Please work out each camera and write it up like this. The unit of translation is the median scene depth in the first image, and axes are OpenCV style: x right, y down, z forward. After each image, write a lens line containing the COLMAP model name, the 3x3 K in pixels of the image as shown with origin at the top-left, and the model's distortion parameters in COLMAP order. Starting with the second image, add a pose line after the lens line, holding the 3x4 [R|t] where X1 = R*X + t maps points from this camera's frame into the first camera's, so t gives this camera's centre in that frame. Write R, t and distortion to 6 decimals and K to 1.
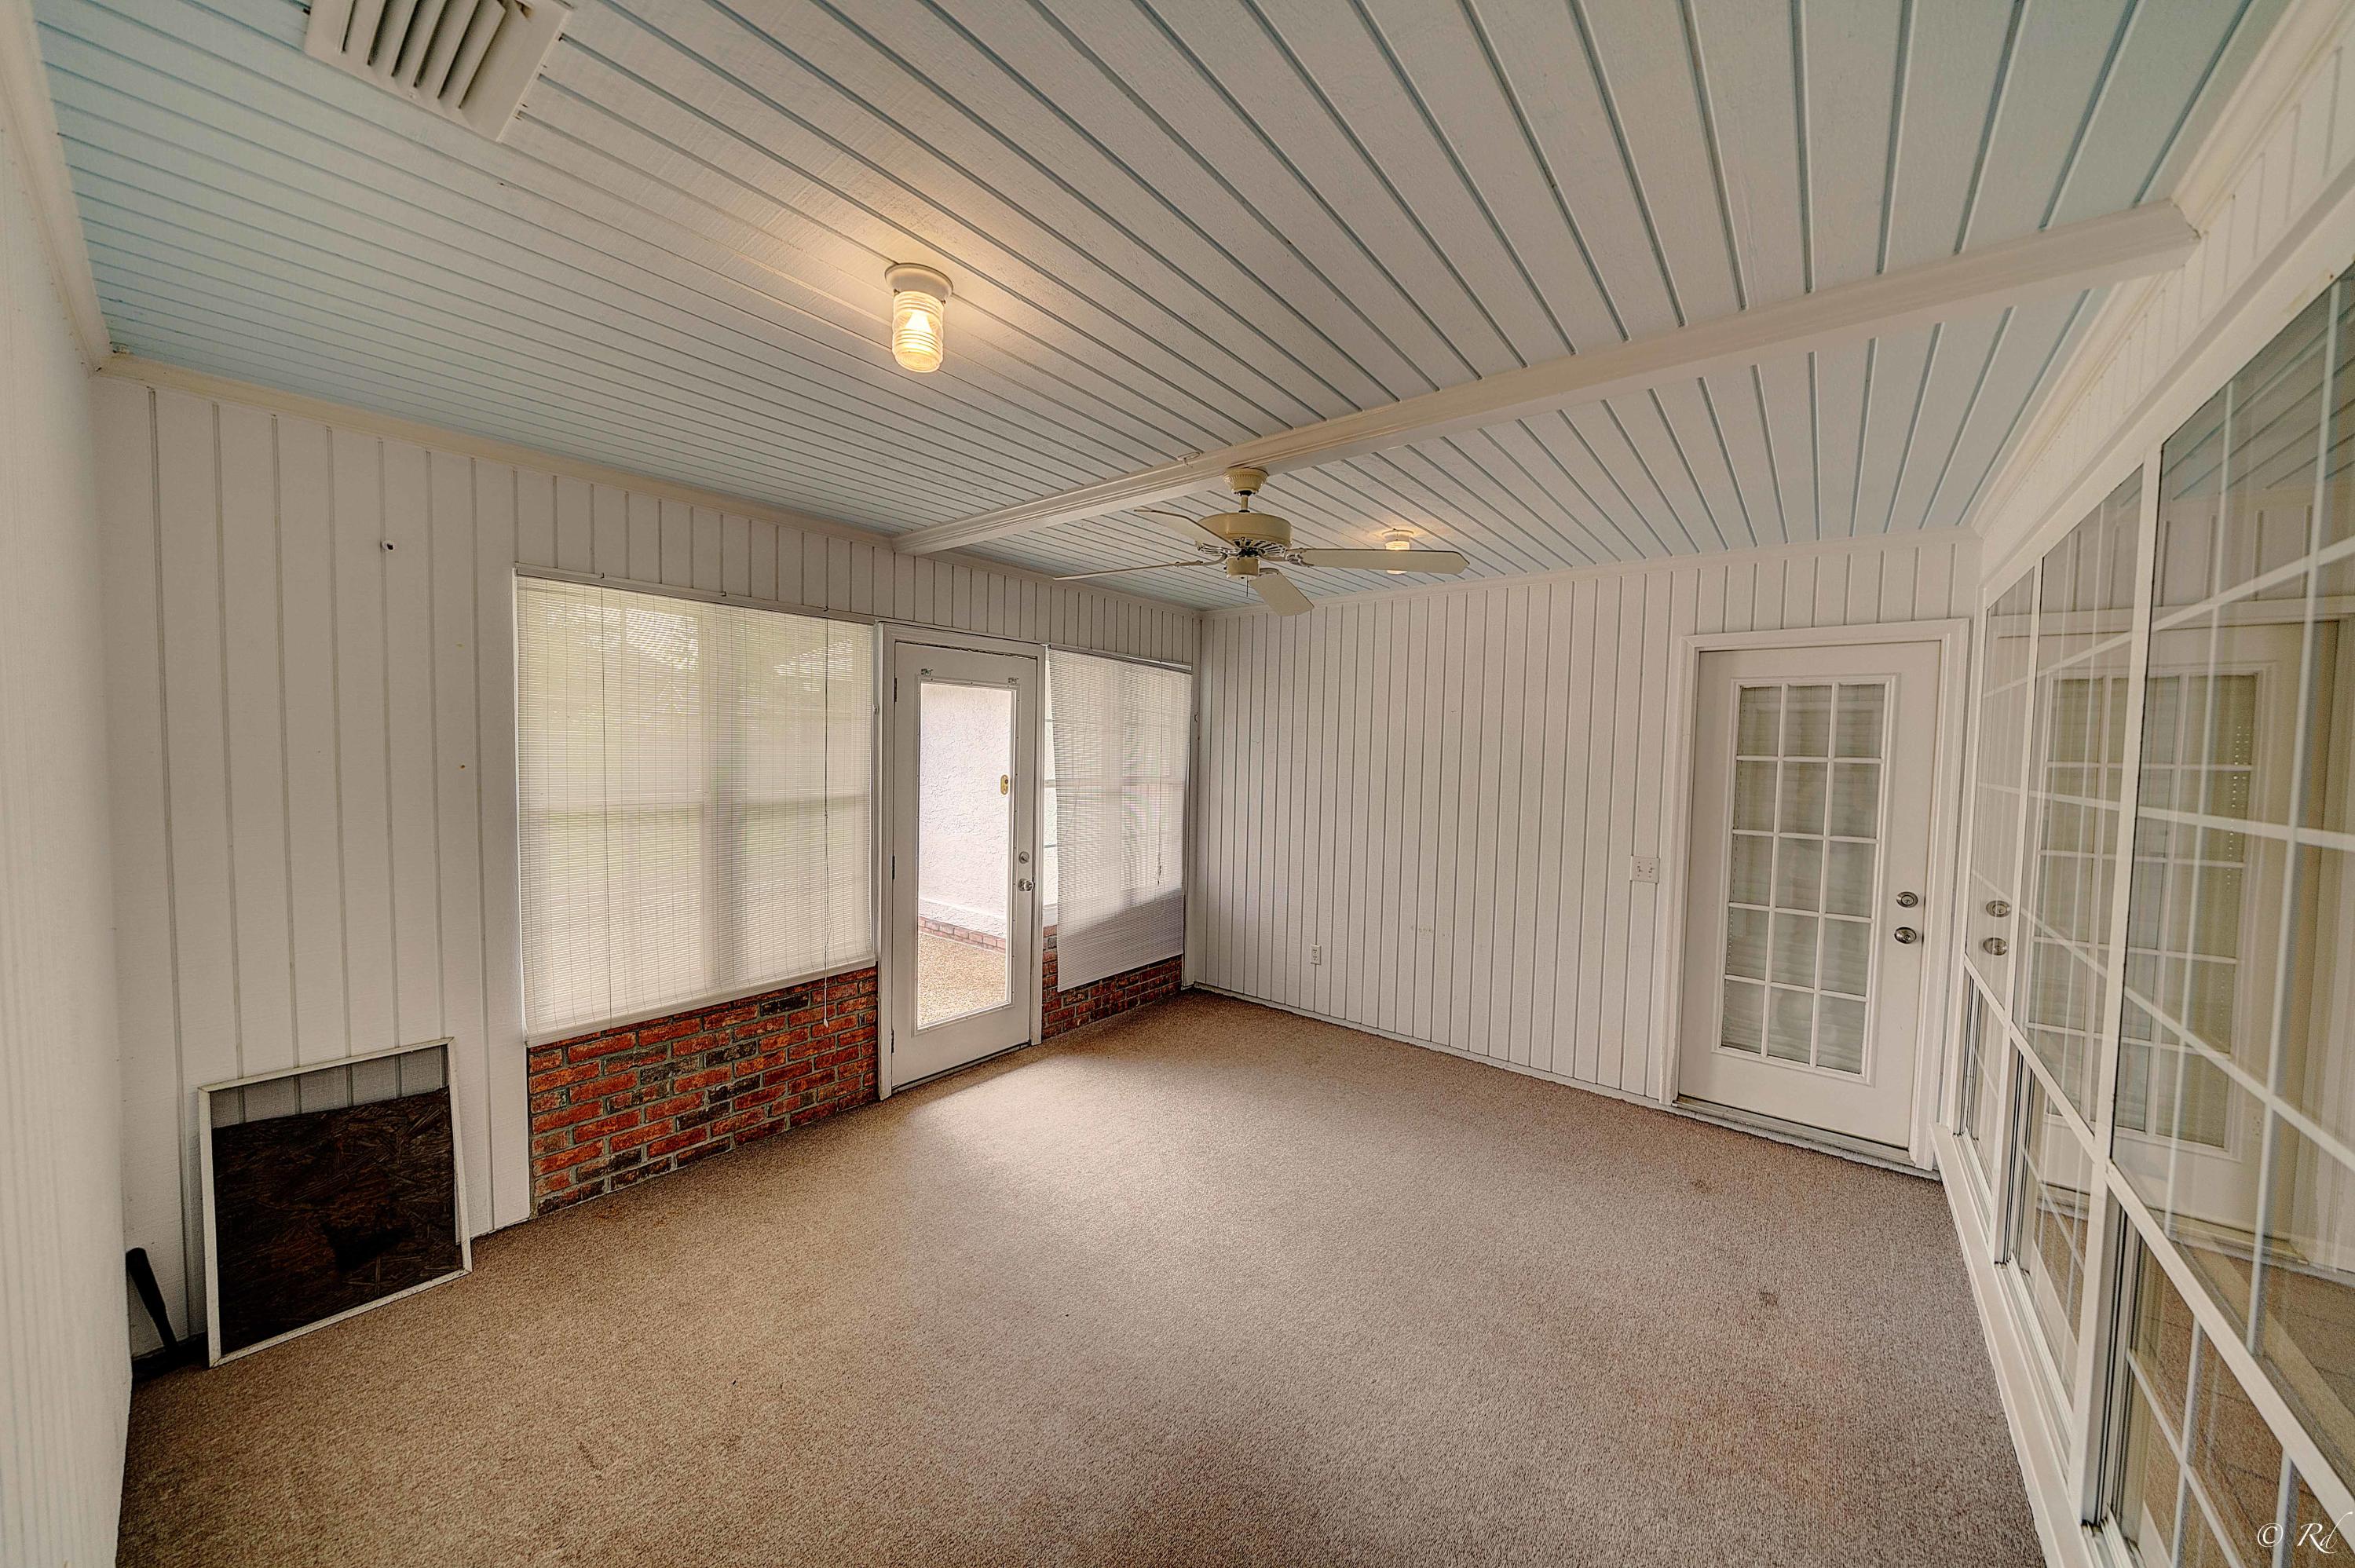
lens RADIAL K [[800.9, 0, 1175.0], [0, 800.9, 785.4], [0, 0, 1]] dist [-0.003643, -0.000899]
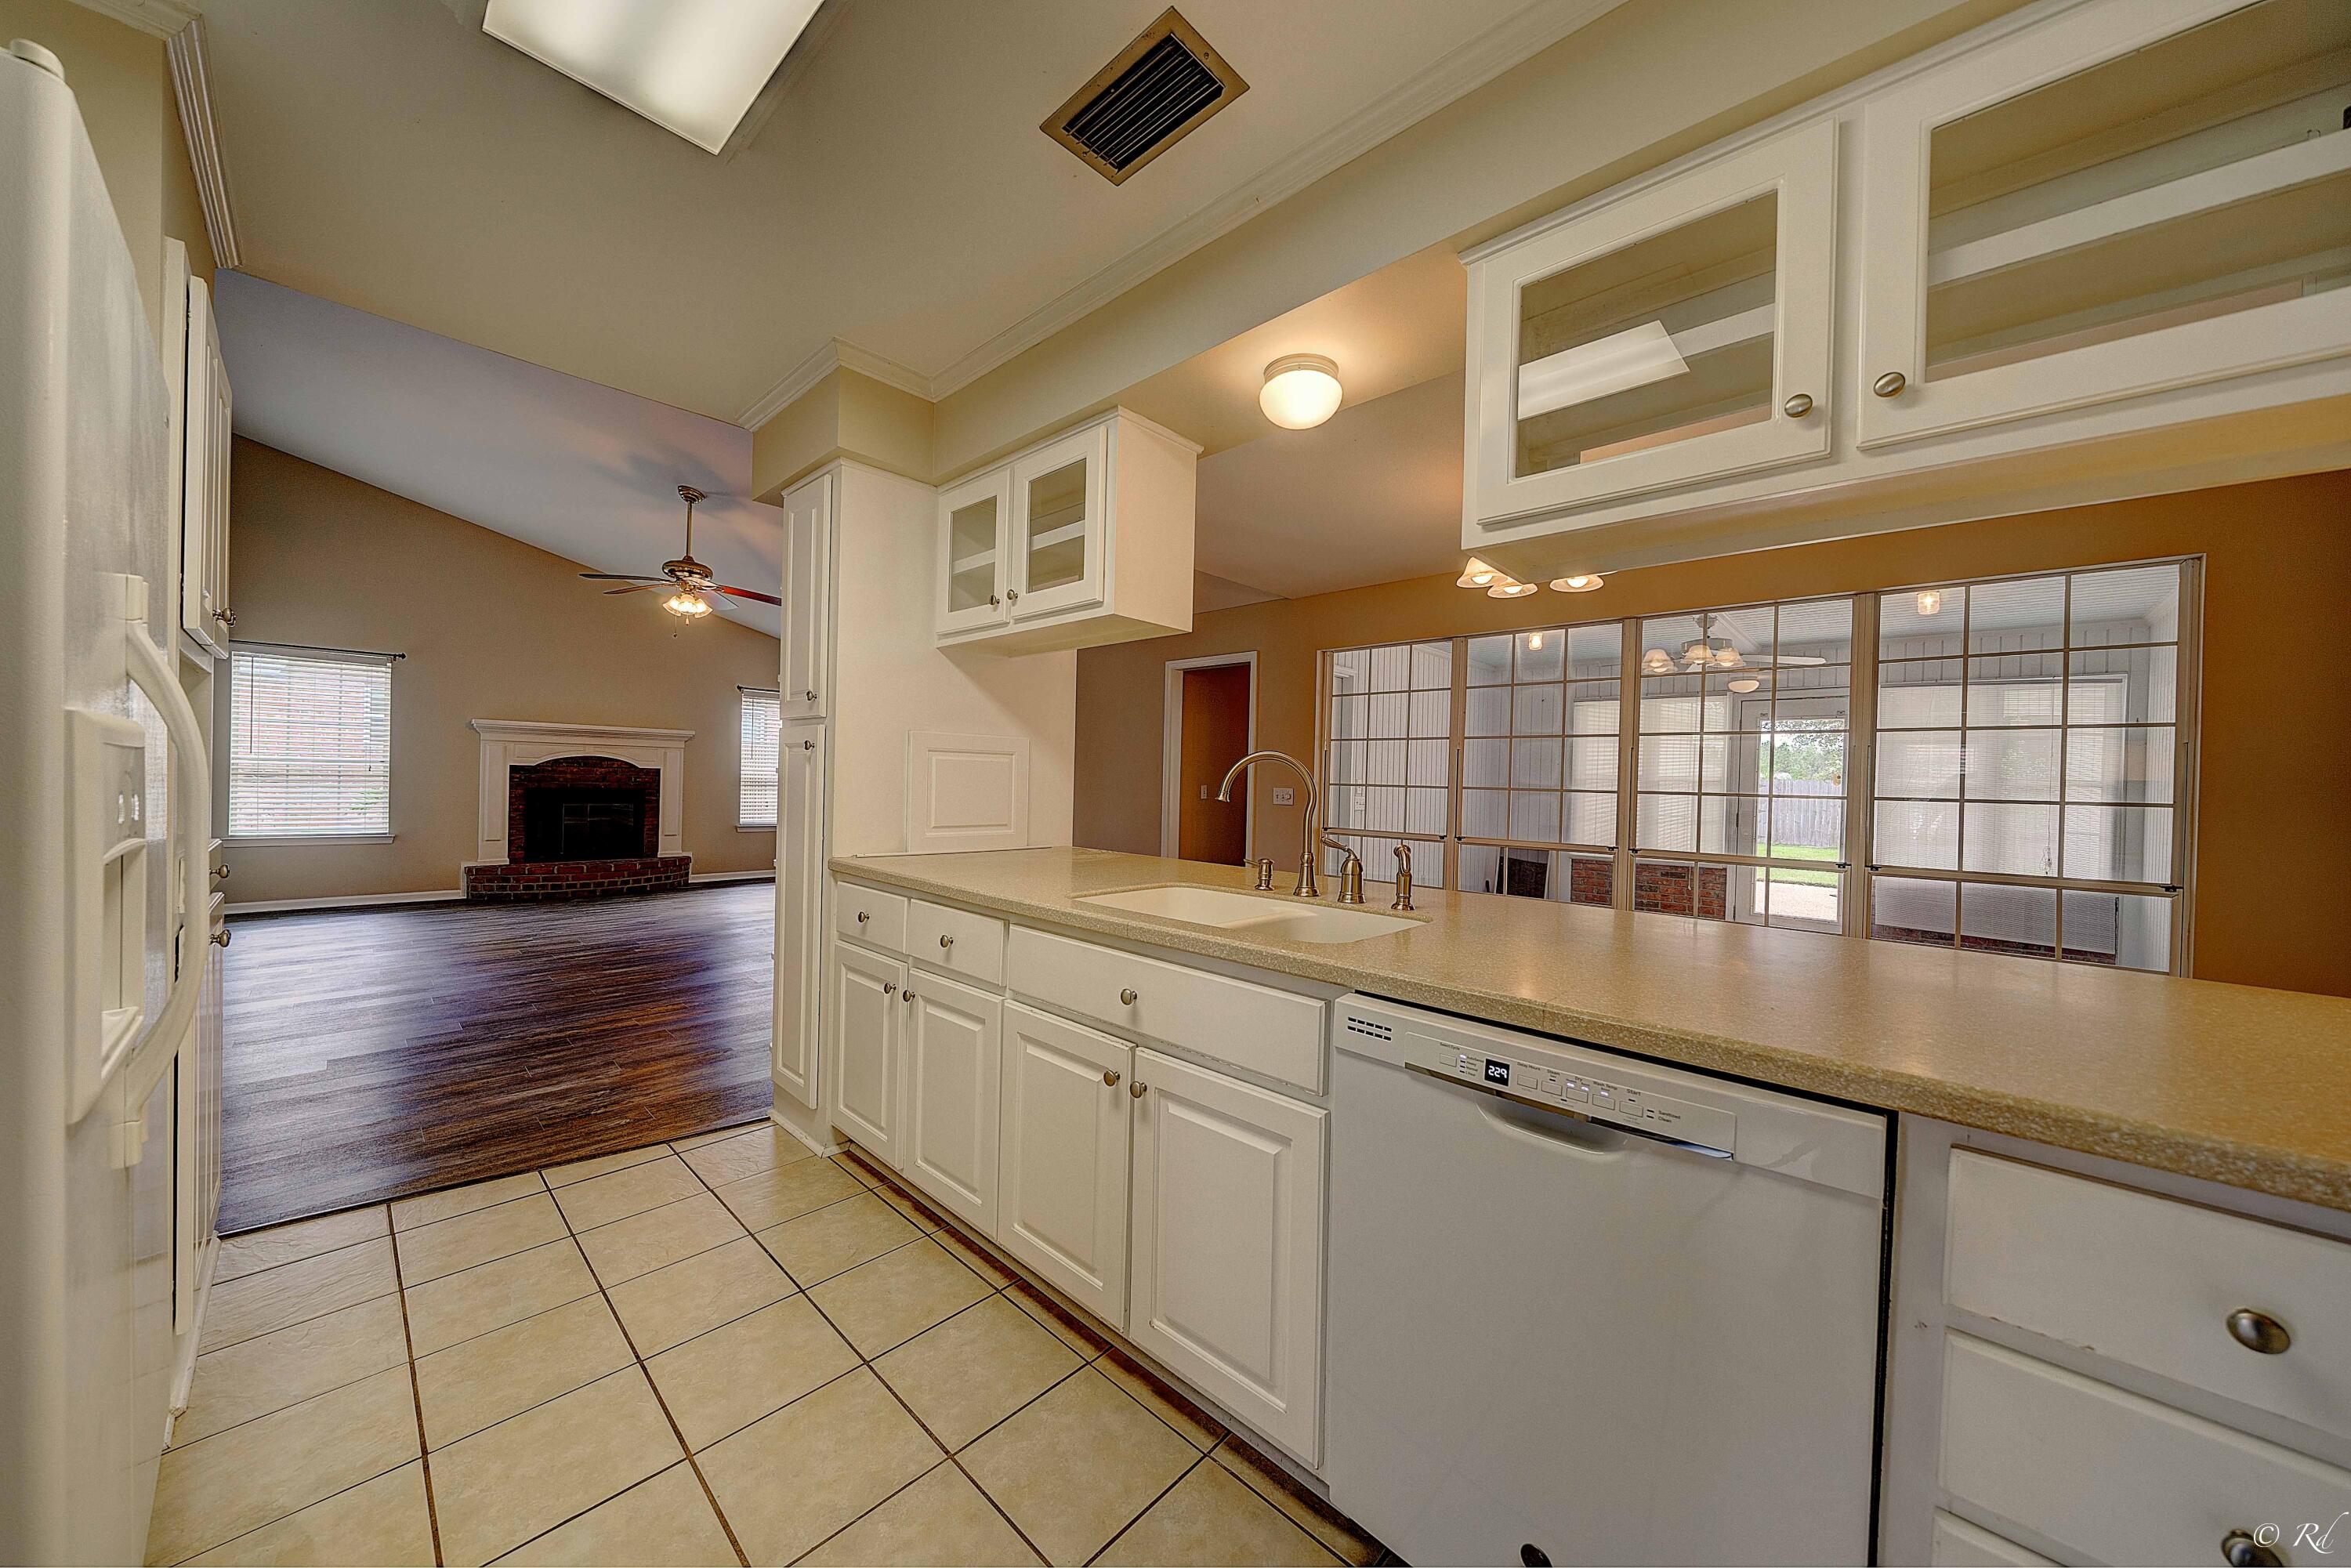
lens RADIAL K [[799.6, 0, 1171.5], [0, 799.6, 785.6], [0, 0, 1]] dist [-0.003643, -0.000899]
pose [[-0.072595, -0.012556, -0.997282, 2.414816], [-0.074005, 0.997232, -0.007169, 0.200169], [0.994612, 0.073283, -0.073323, -0.294212]]
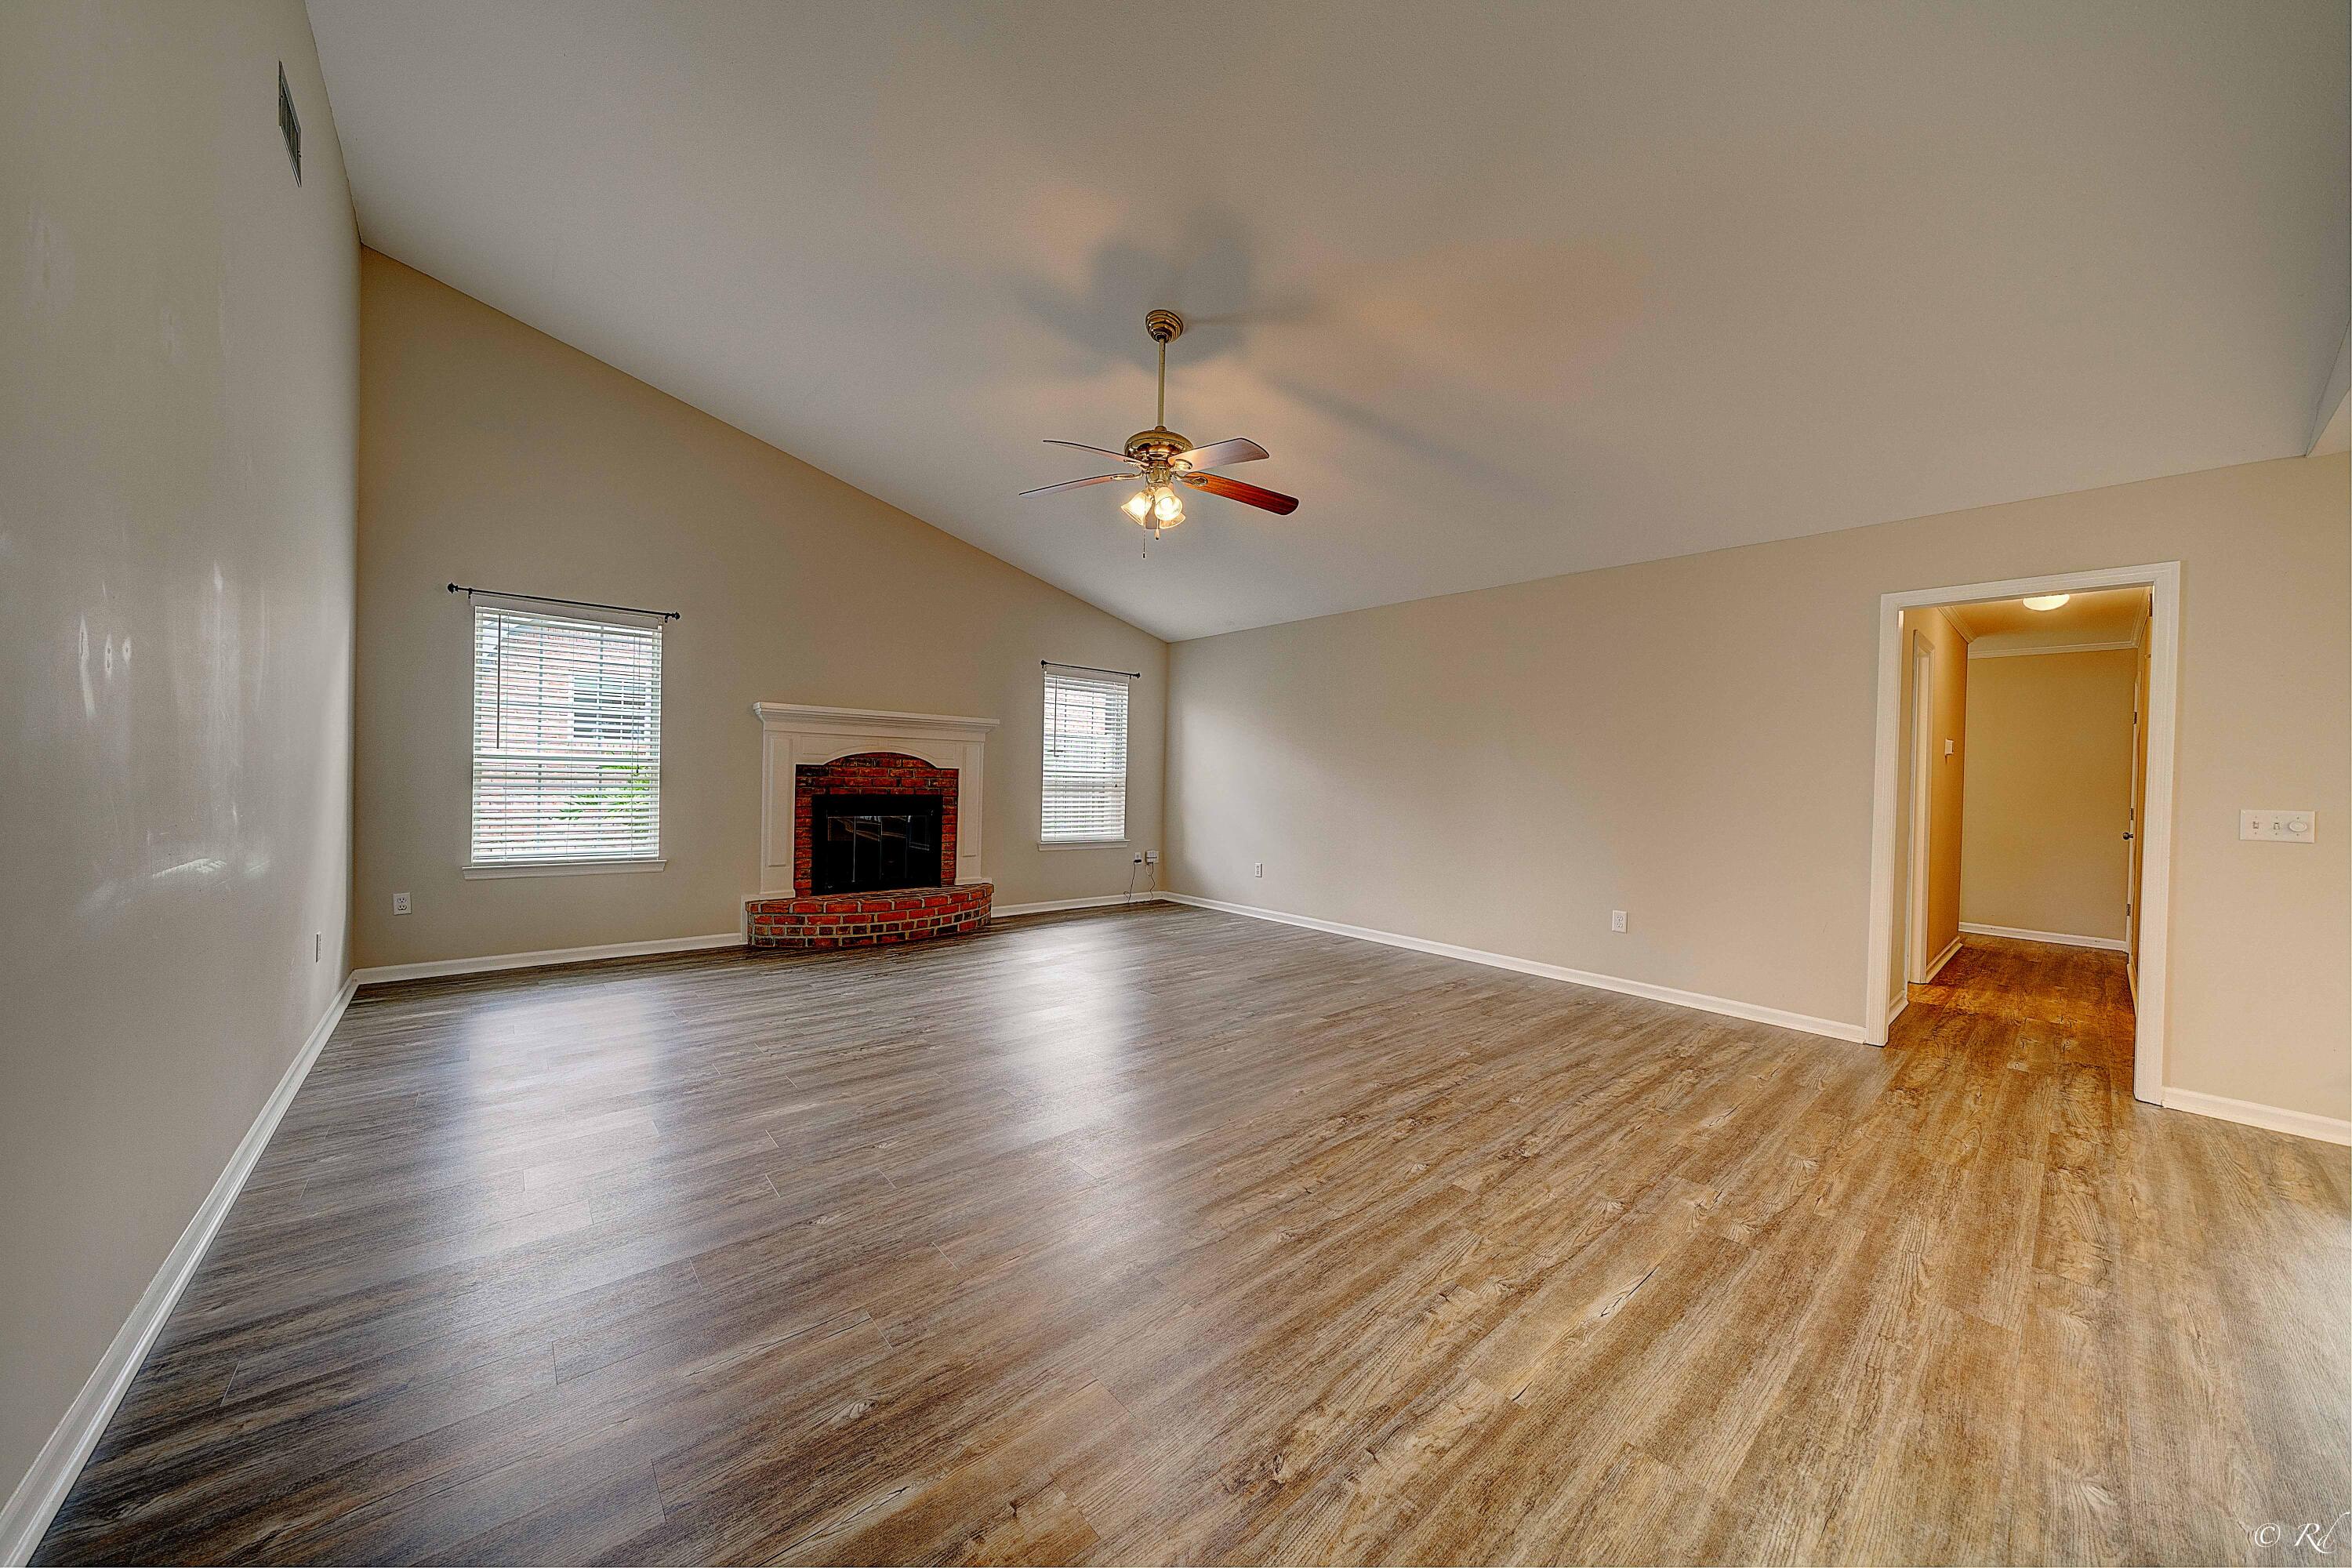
lens RADIAL K [[799.9, 0, 1170.3], [0, 799.9, 790.1], [0, 0, 1]] dist [-0.003643, -0.000899]
pose [[-0.172441, -0.004712, -0.985009, 1.612136], [-0.077535, 0.996951, 0.008805, 0.258100], [0.981964, 0.077891, -0.172281, -1.604669]]
